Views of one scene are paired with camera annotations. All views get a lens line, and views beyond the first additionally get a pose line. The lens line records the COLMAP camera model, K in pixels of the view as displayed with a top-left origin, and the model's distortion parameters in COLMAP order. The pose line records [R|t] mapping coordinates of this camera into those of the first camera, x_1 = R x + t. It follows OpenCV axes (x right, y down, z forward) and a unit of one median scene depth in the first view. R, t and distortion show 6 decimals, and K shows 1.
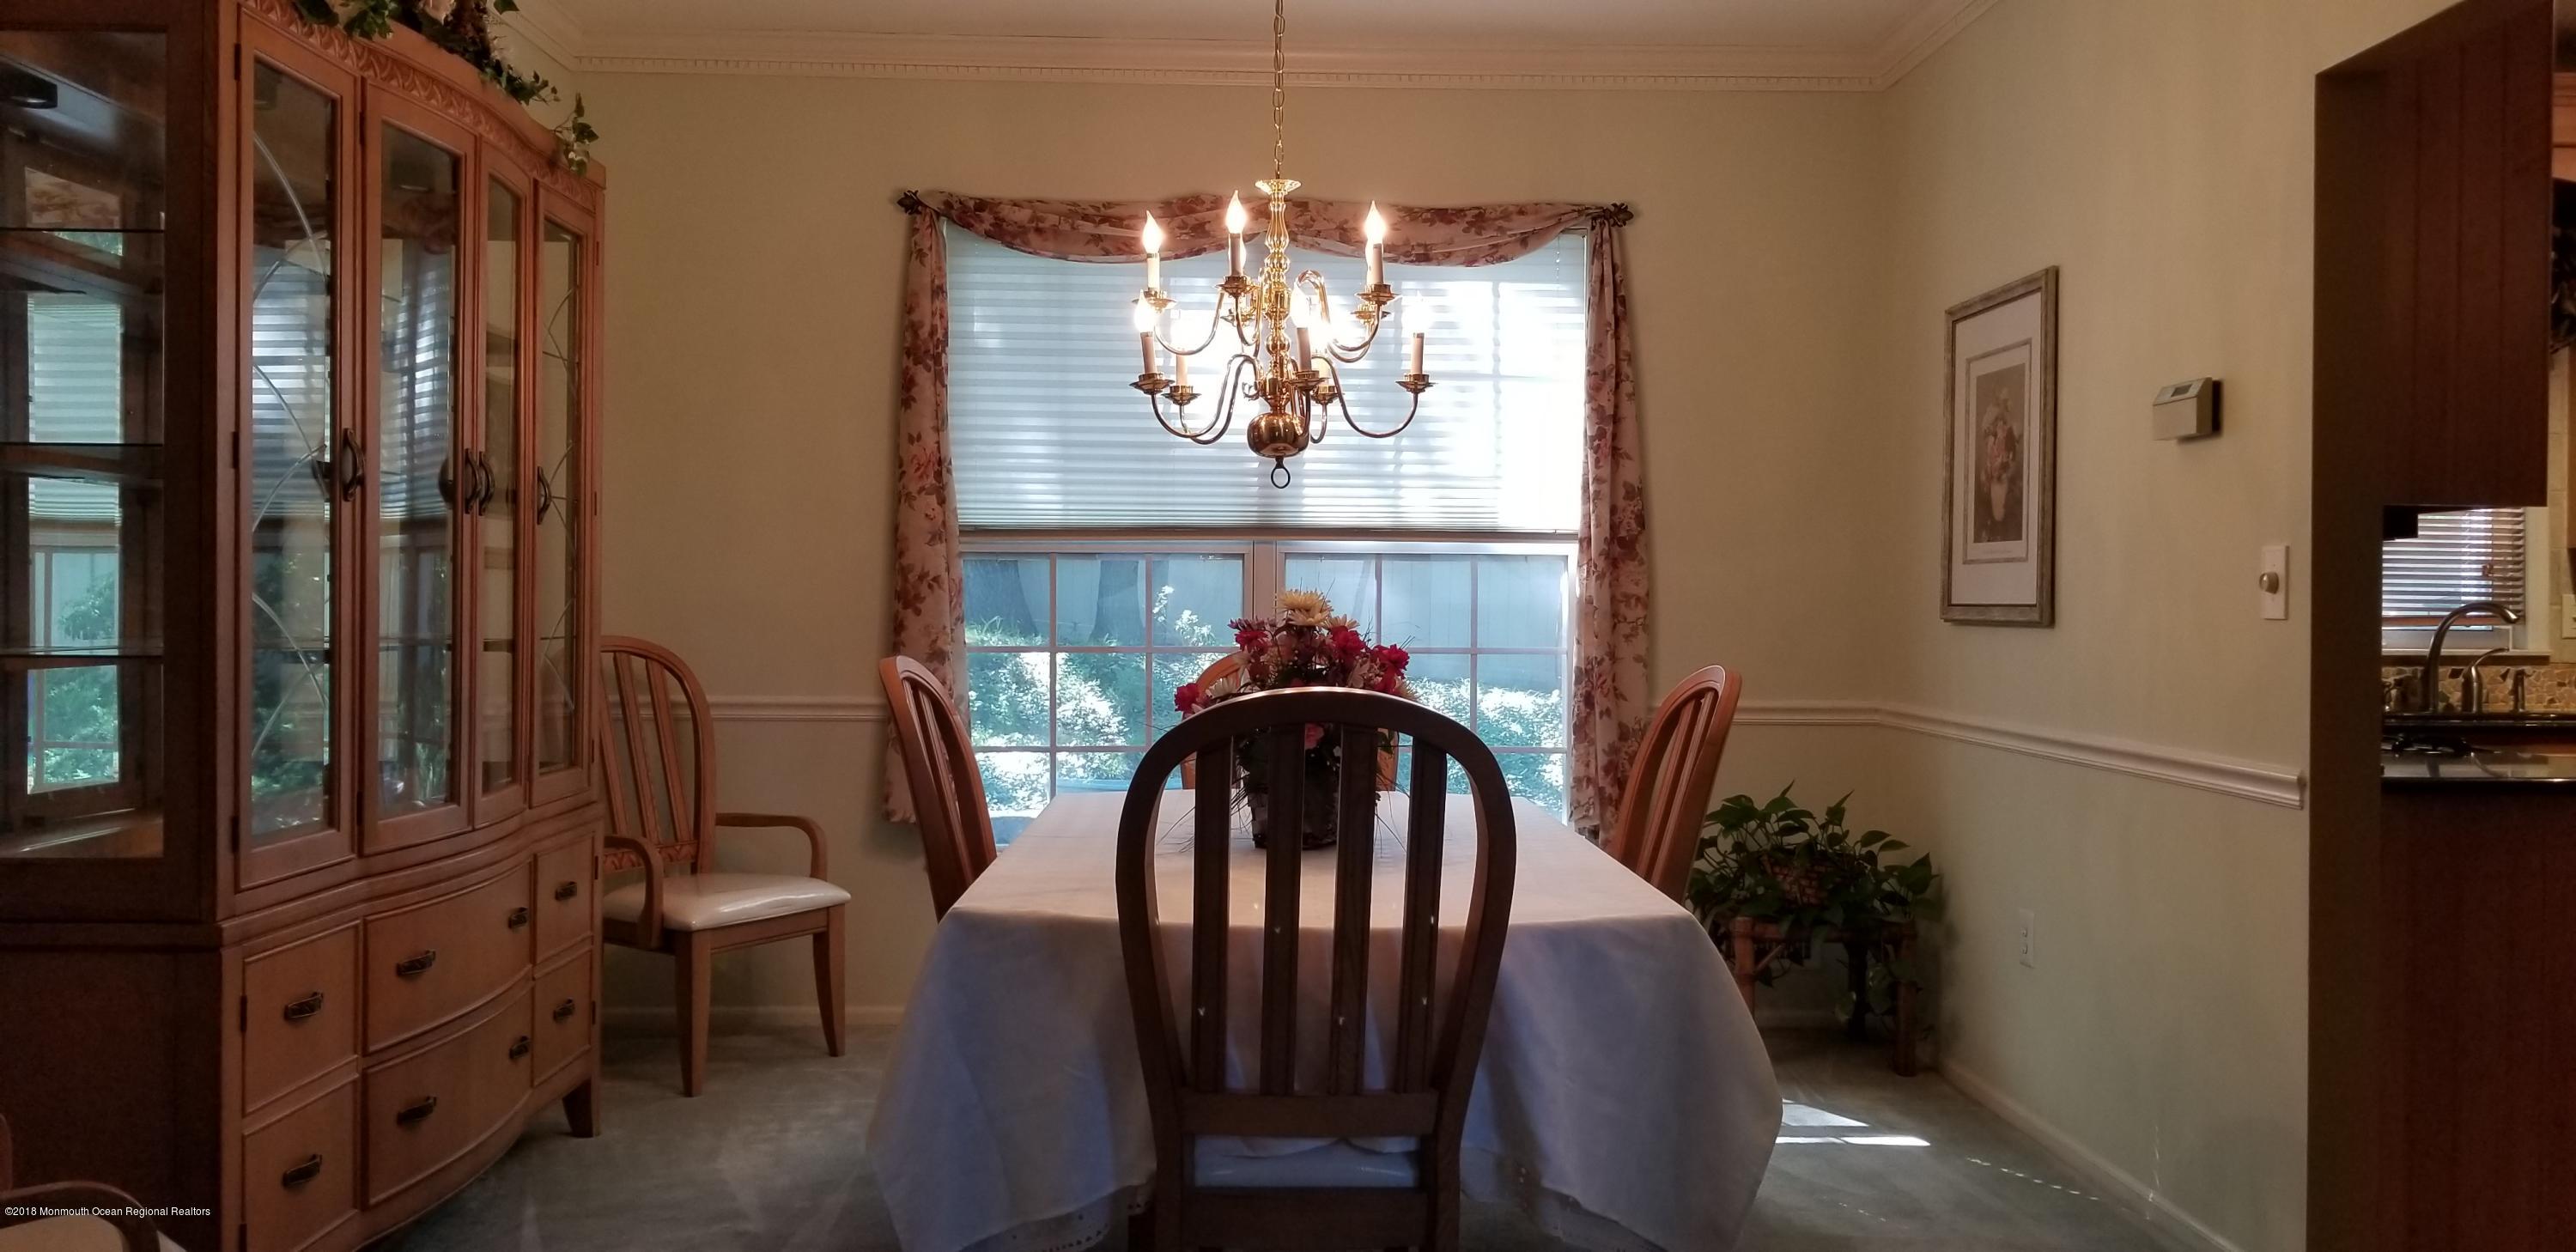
lens RADIAL K [[2013.6, 0, 1303.9], [0, 2013.6, 609.5], [0, 0, 1]] dist [0.049854, -0.090025]
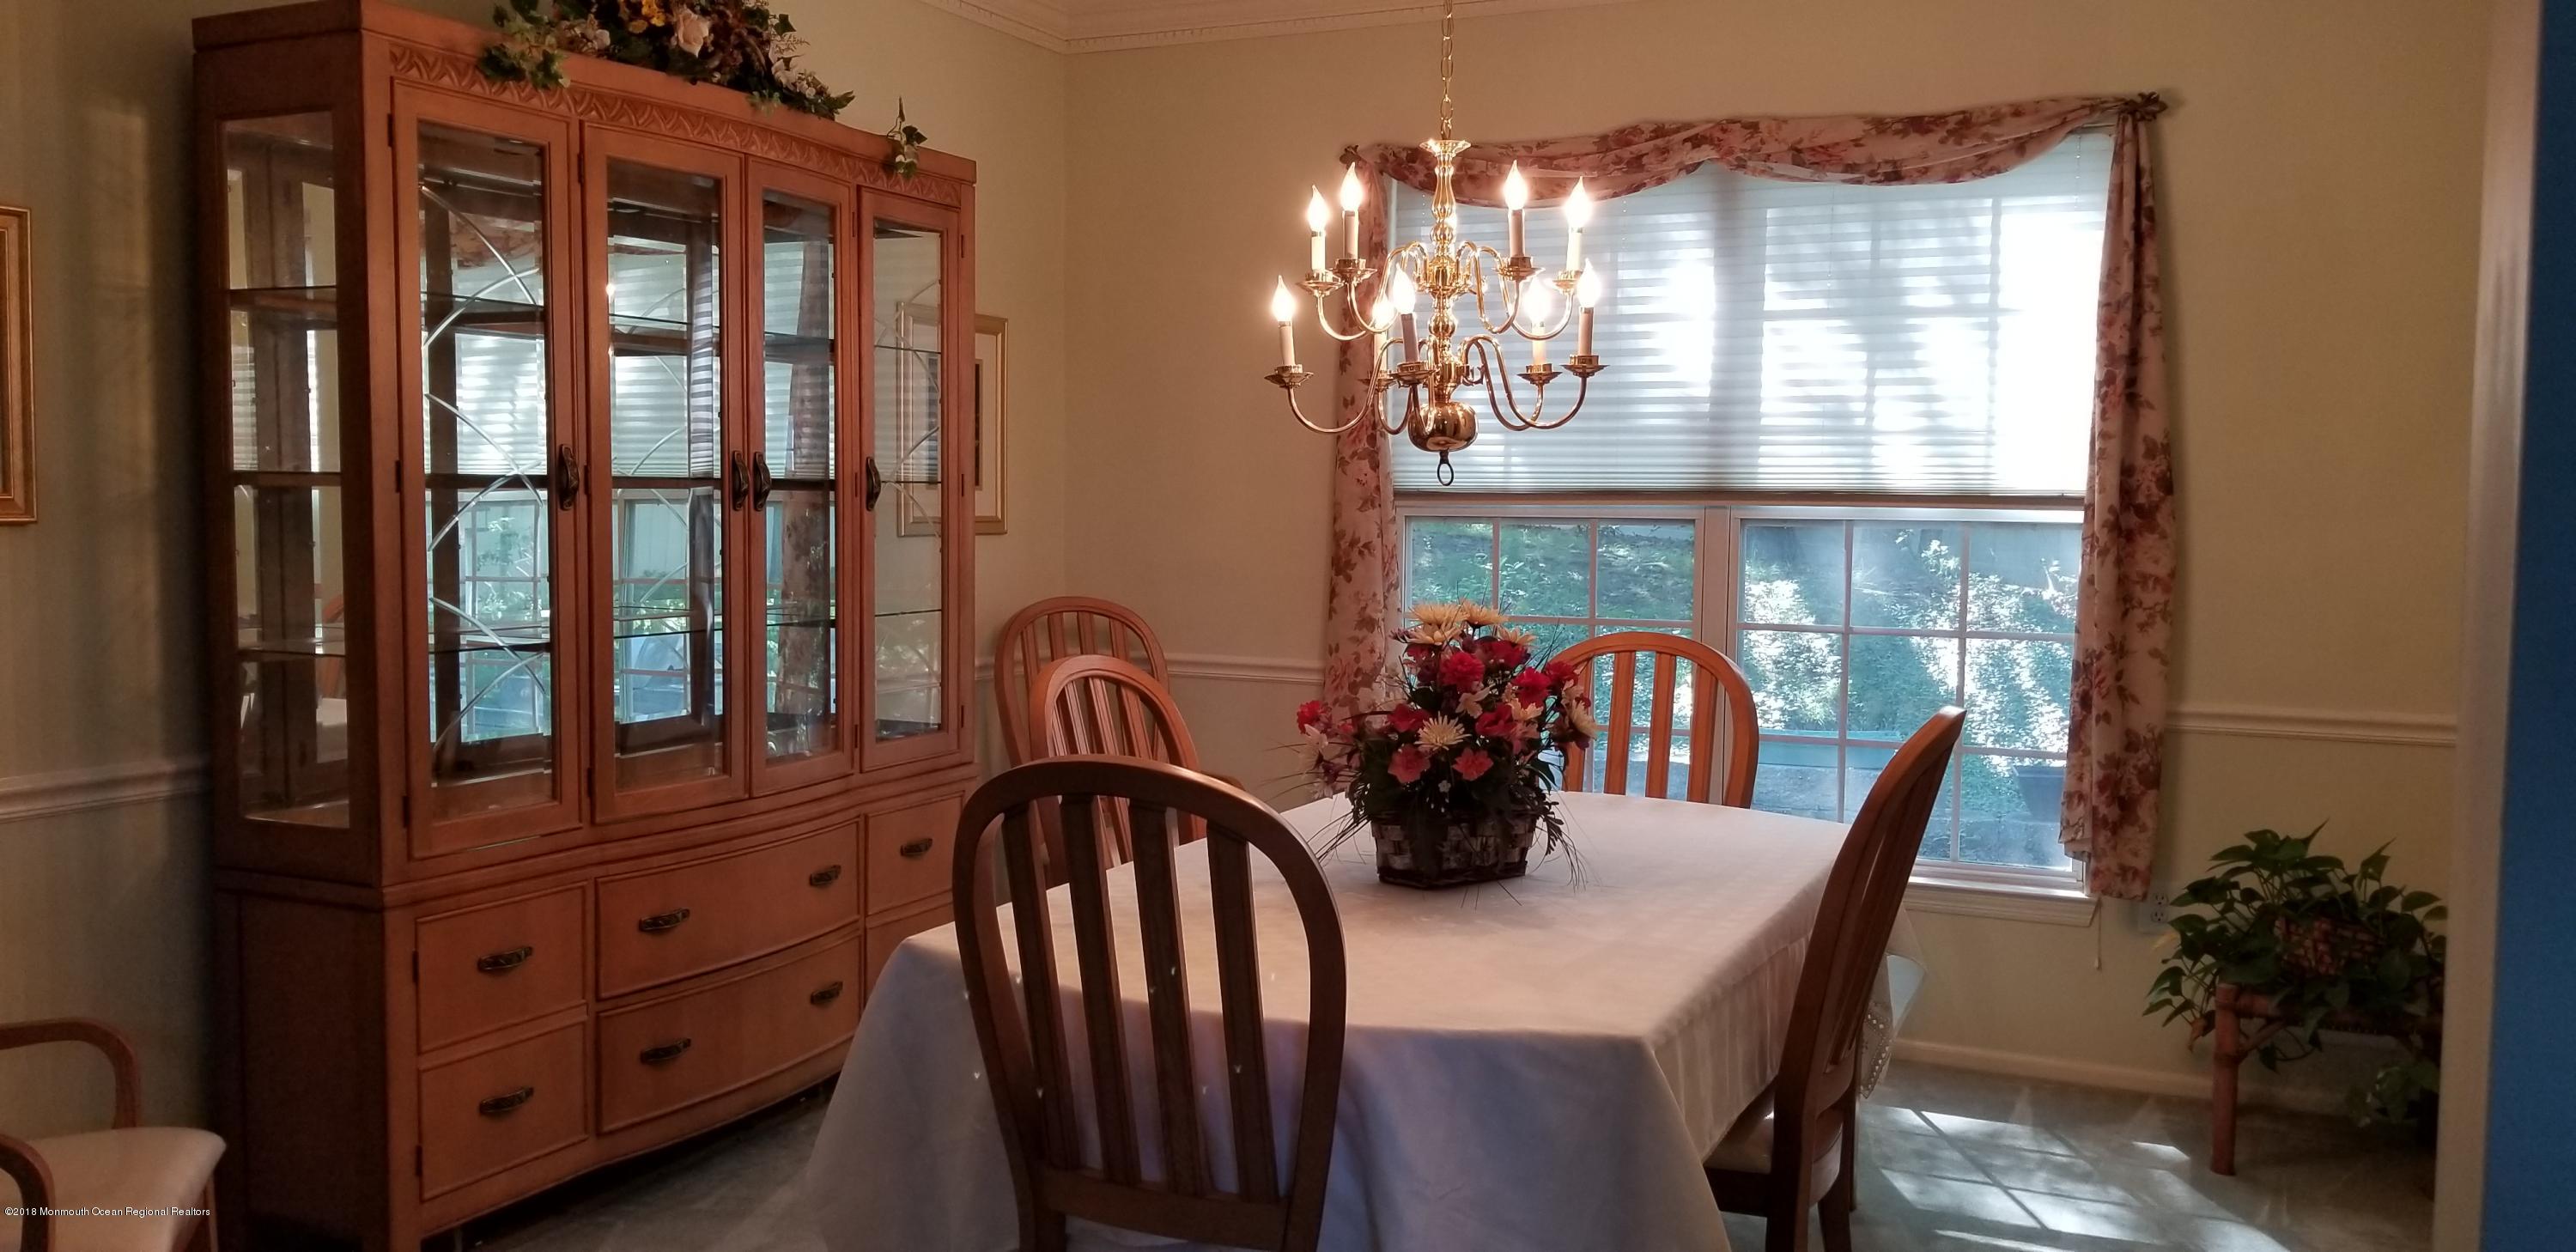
lens RADIAL K [[2013.6, 0, 1275.3], [0, 2013.6, 644.5], [0, 0, 1]] dist [0.049854, -0.090025]
pose [[0.891264, 0.036351, -0.452025, 0.221835], [-0.005678, 0.997599, 0.069029, -0.034232], [0.453449, -0.058956, 0.889330, 0.104958]]
